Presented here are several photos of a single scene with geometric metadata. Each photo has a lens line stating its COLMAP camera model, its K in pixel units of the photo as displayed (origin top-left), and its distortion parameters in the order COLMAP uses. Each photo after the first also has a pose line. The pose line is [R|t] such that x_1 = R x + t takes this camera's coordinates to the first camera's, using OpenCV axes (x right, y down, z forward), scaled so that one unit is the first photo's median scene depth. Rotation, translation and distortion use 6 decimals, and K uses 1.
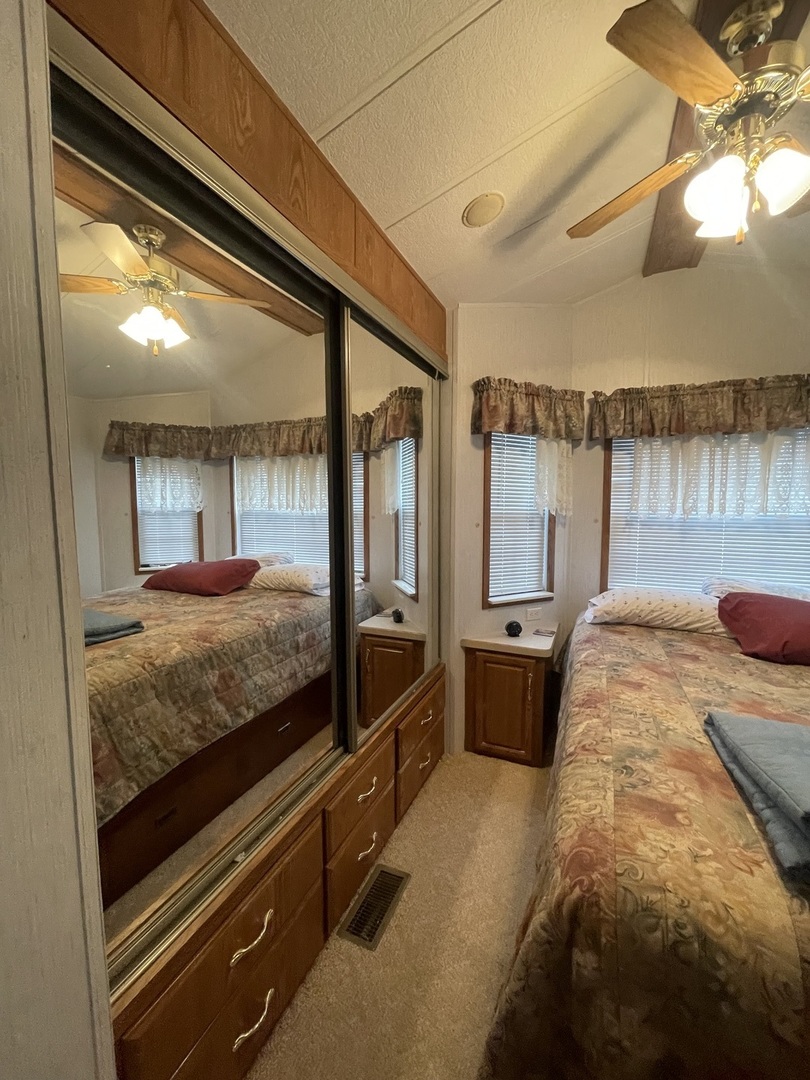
lens RADIAL K [[436.1, 0, 408.5], [0, 436.1, 535.4], [0, 0, 1]] dist [-0.002591, 0.000083]
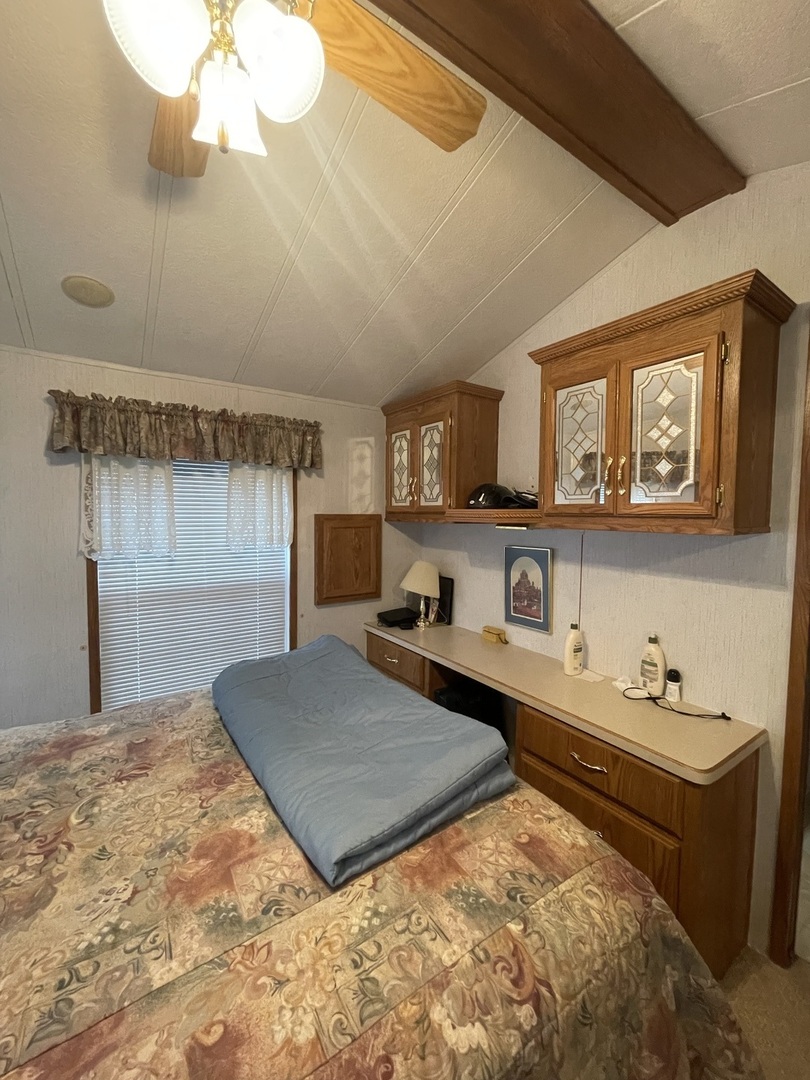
lens RADIAL K [[436.1, 0, 408.5], [0, 436.1, 535.4], [0, 0, 1]] dist [-0.002591, 0.000083]
pose [[-0.846648, -0.038412, 0.530765, 0.112169], [0.031841, 0.991948, 0.122579, -0.113471], [-0.531199, 0.120682, -0.838608, 0.756677]]
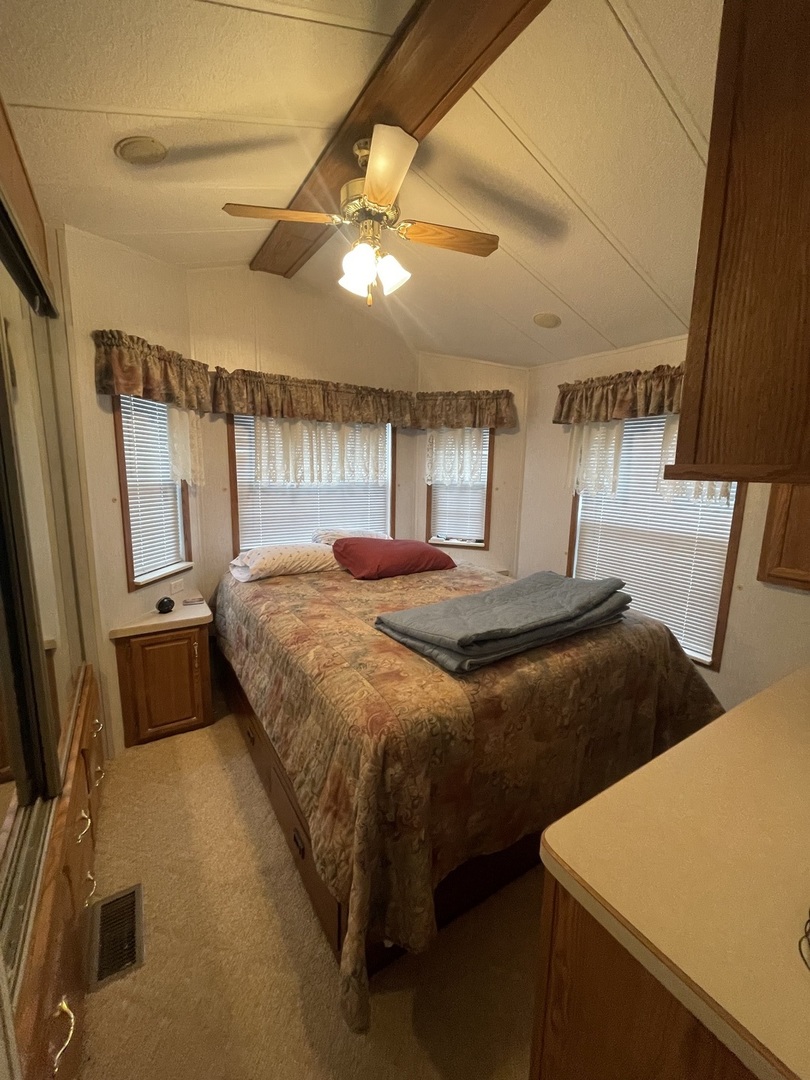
lens RADIAL K [[436.1, 0, 408.5], [0, 436.1, 535.4], [0, 0, 1]] dist [-0.002591, 0.000083]
pose [[0.561073, -0.122545, 0.818645, -0.256227], [0.043888, 0.991994, 0.118415, -0.033815], [-0.826602, -0.030510, 0.561959, 0.015293]]
